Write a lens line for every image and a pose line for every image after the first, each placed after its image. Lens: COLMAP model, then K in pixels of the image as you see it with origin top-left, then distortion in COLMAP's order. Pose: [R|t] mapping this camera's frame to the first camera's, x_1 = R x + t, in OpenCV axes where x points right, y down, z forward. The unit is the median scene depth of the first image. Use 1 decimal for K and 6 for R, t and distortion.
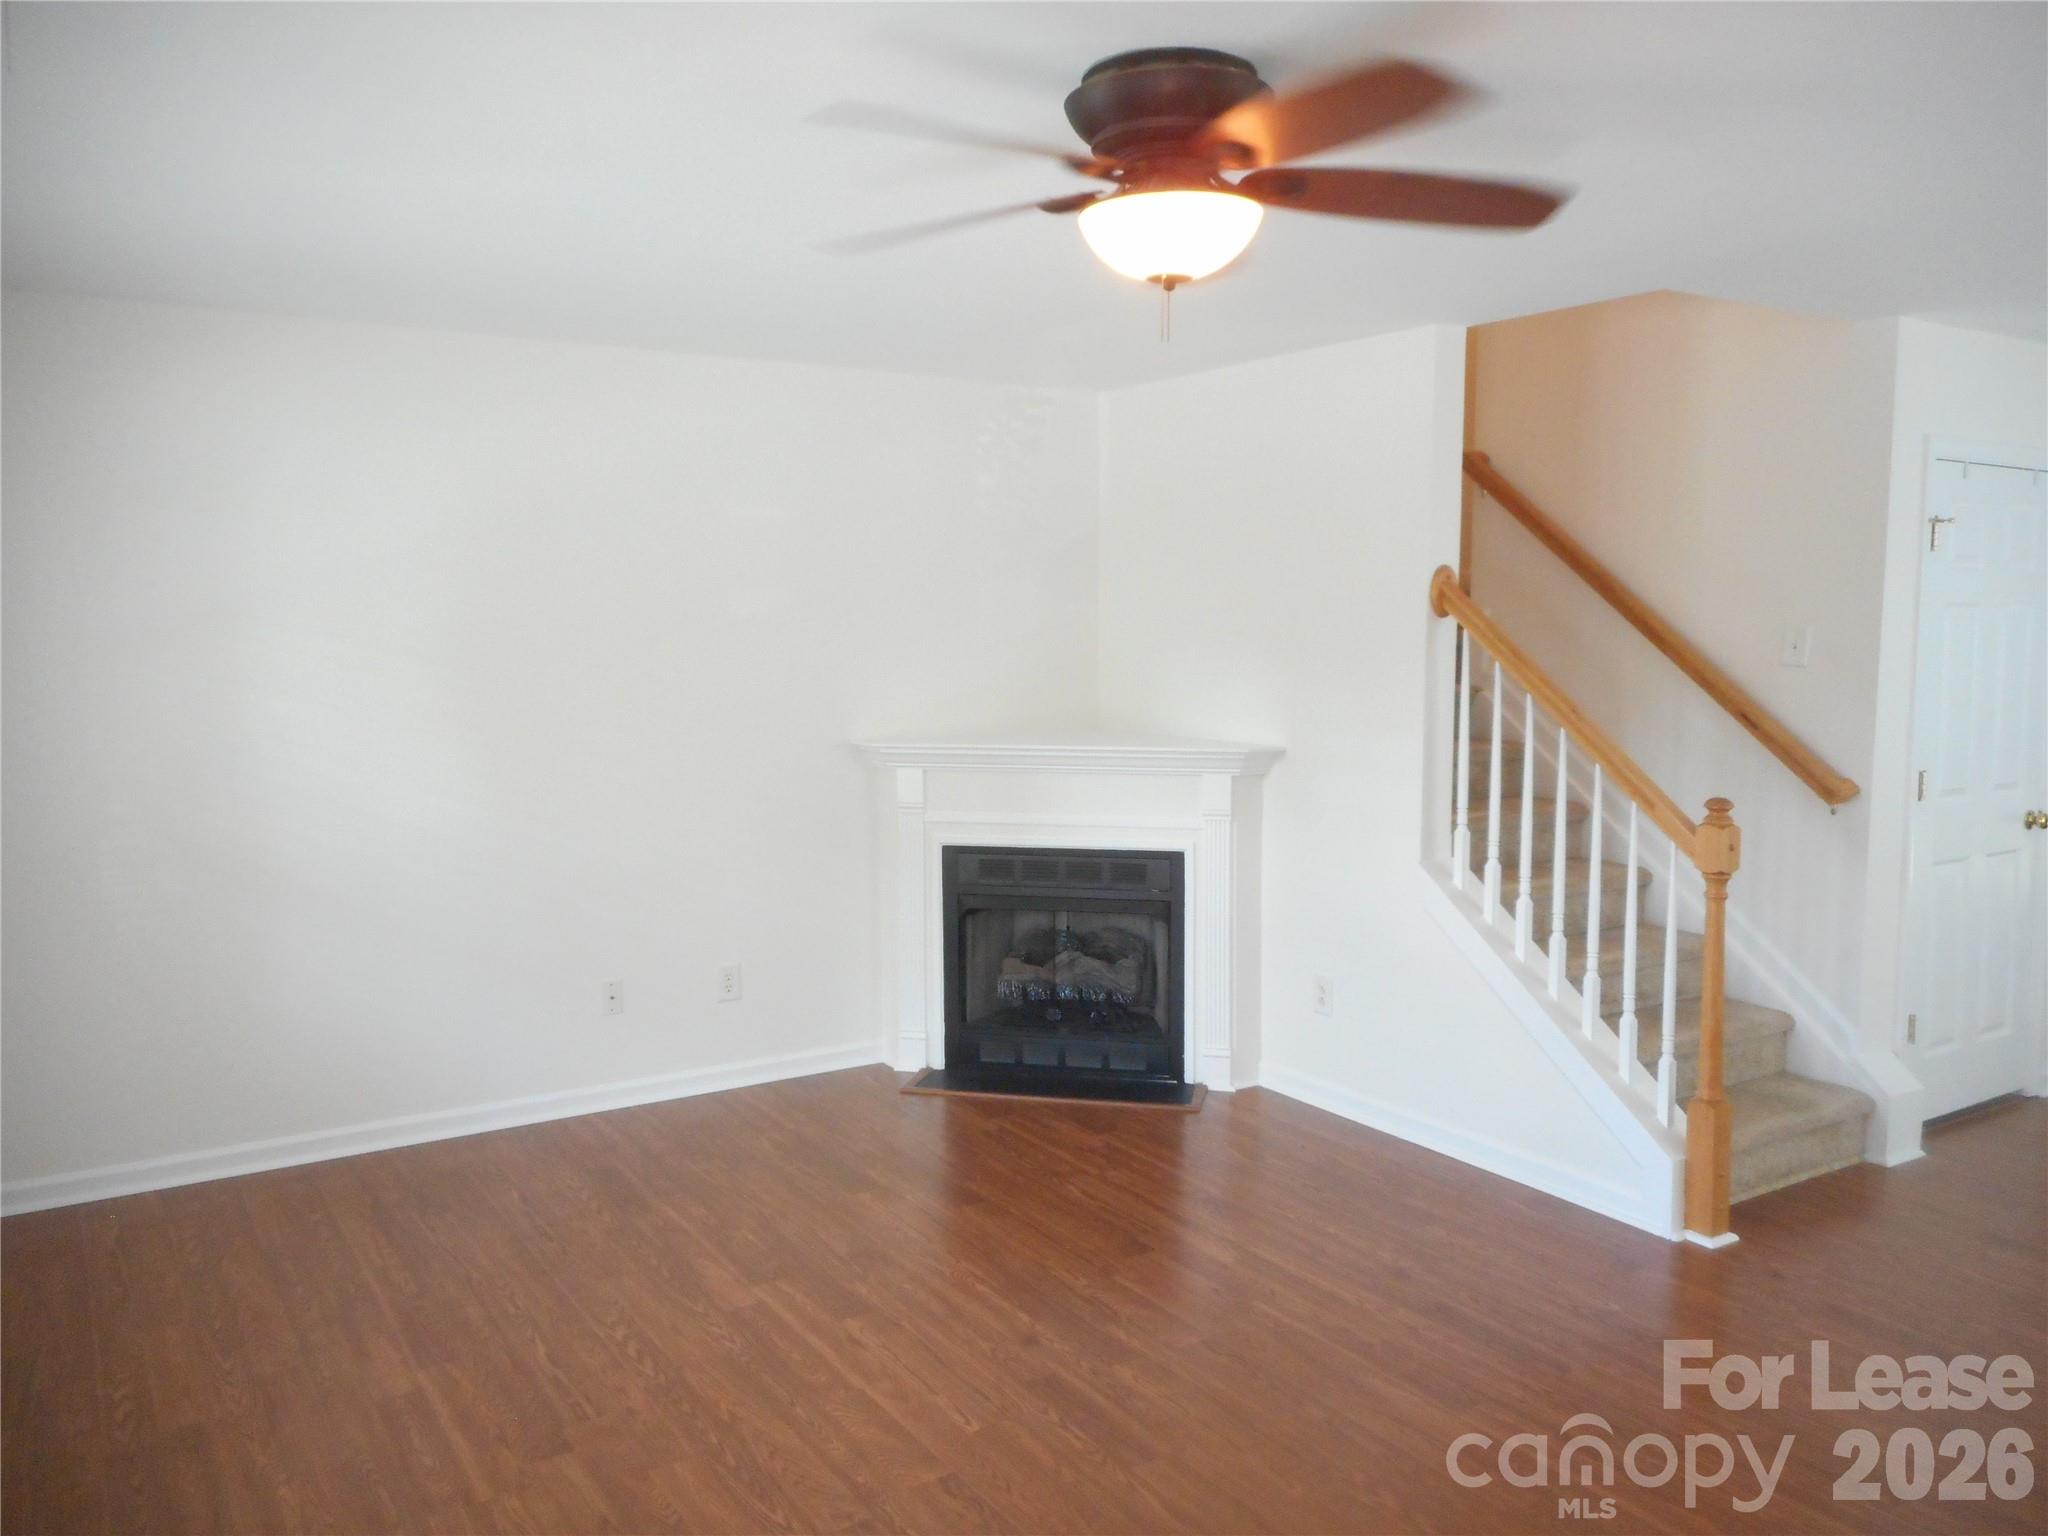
lens RADIAL K [[1551.9, 0, 1023.1], [0, 1551.9, 760.4], [0, 0, 1]] dist [0.010299, 0.002419]
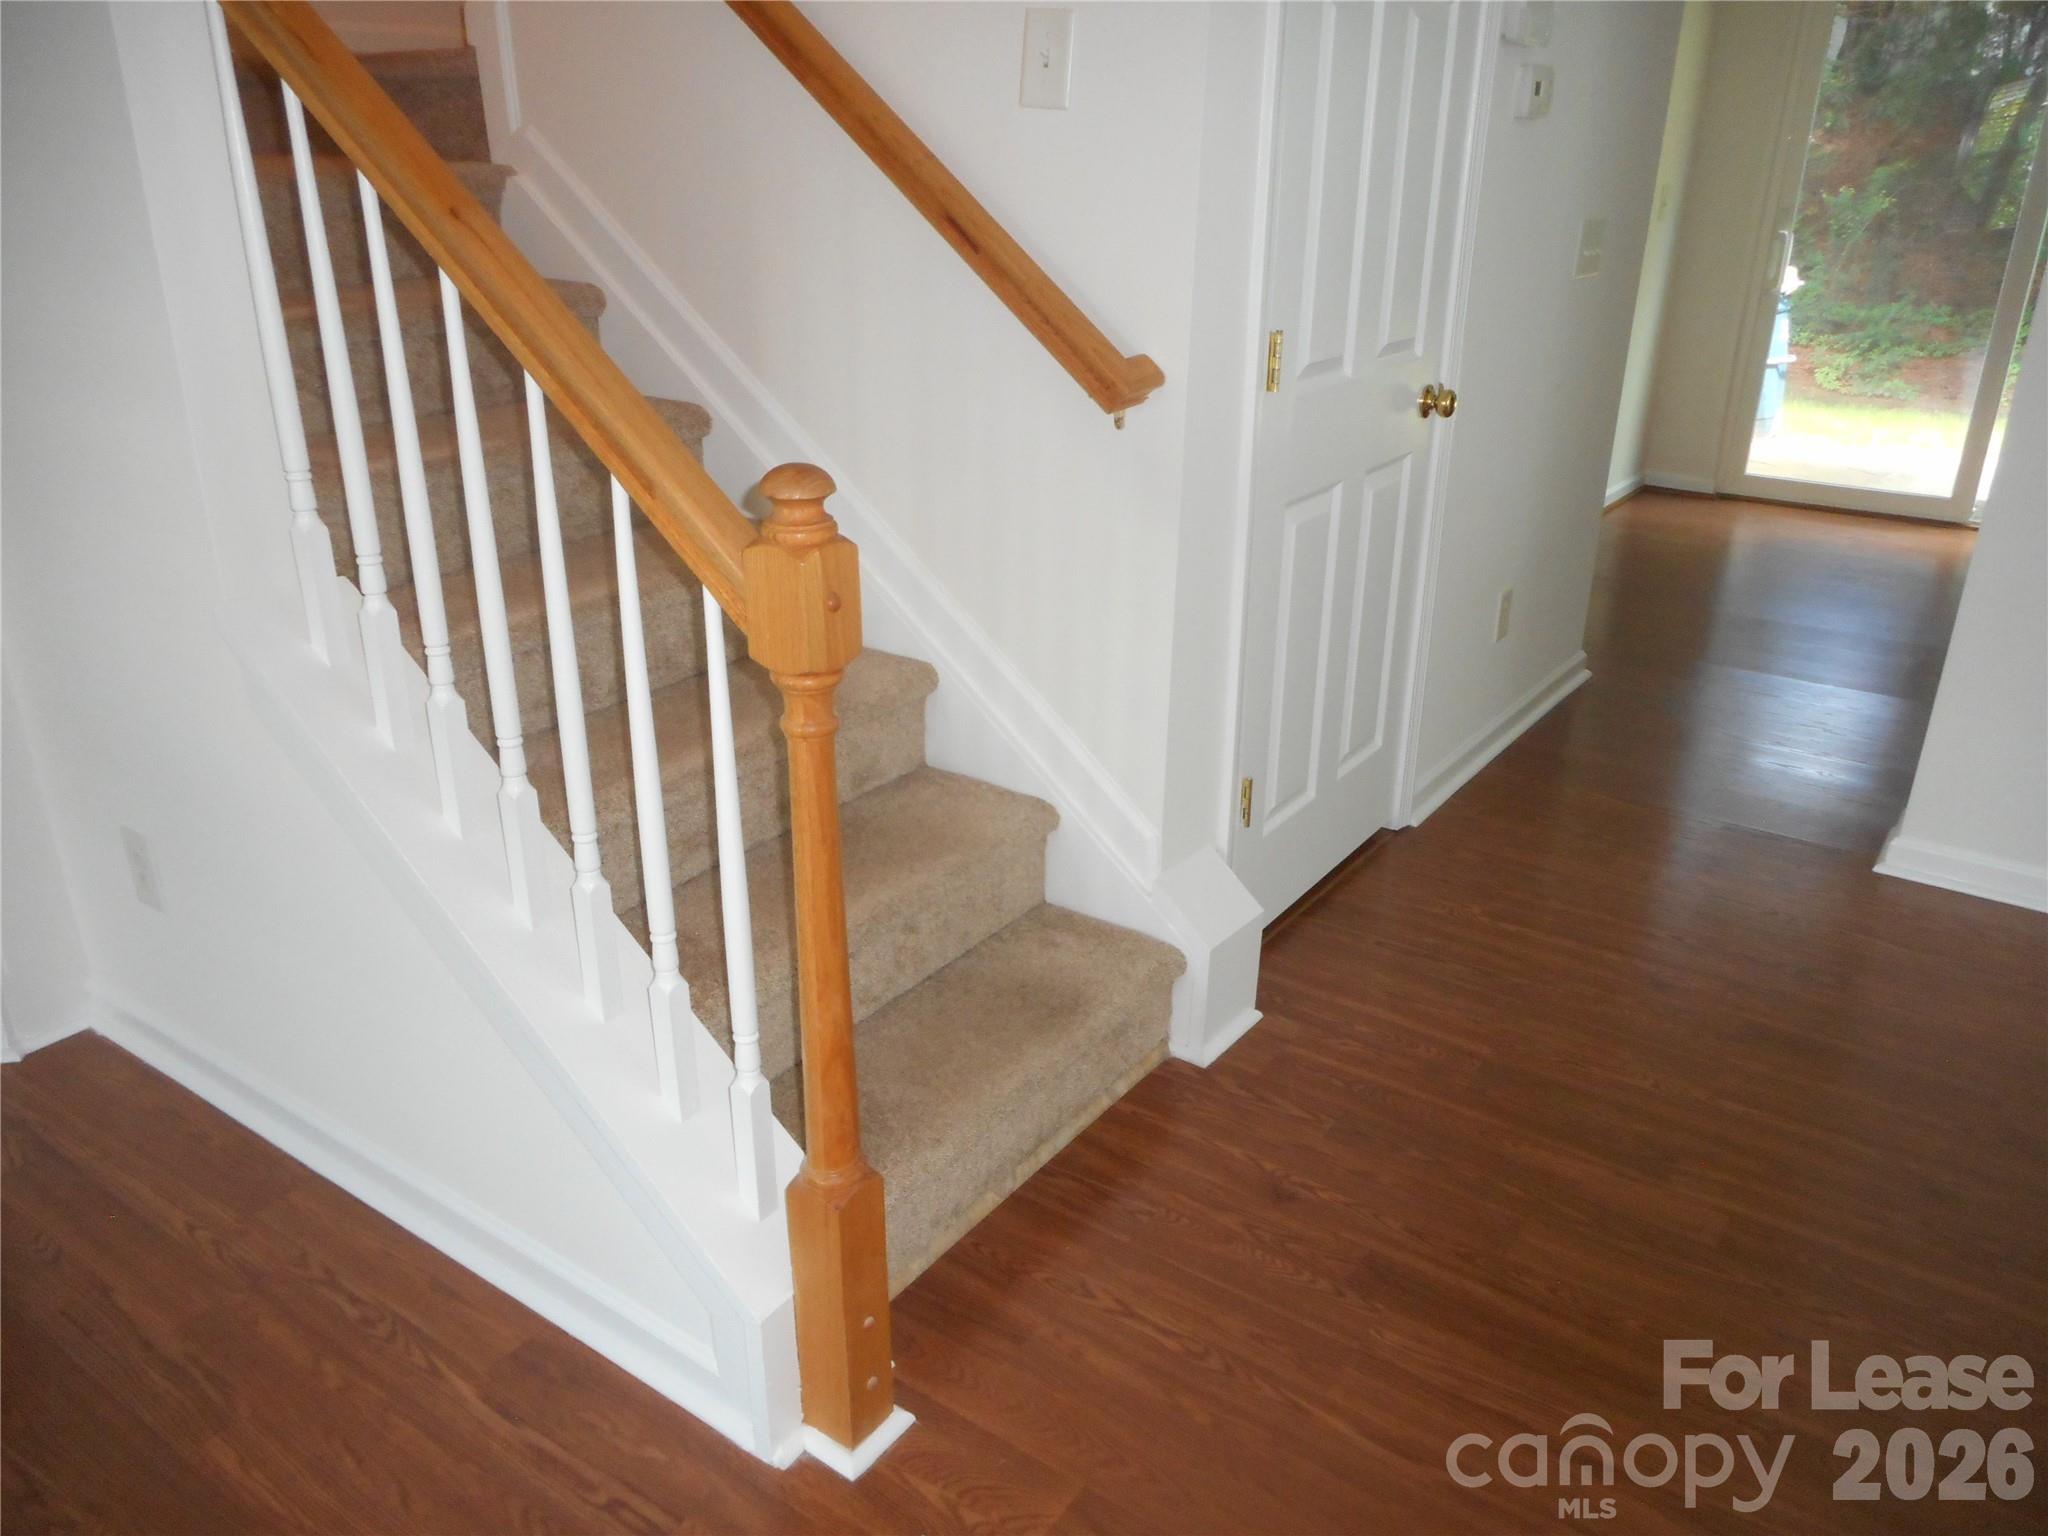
lens RADIAL K [[1551.9, 0, 1018.1], [0, 1551.9, 773.6], [0, 0, 1]] dist [0.010299, 0.002419]
pose [[0.927543, -0.137679, 0.347430, 0.296292], [0.025366, 0.950715, 0.309026, -0.014409], [-0.372853, -0.277822, 0.885322, 0.529536]]
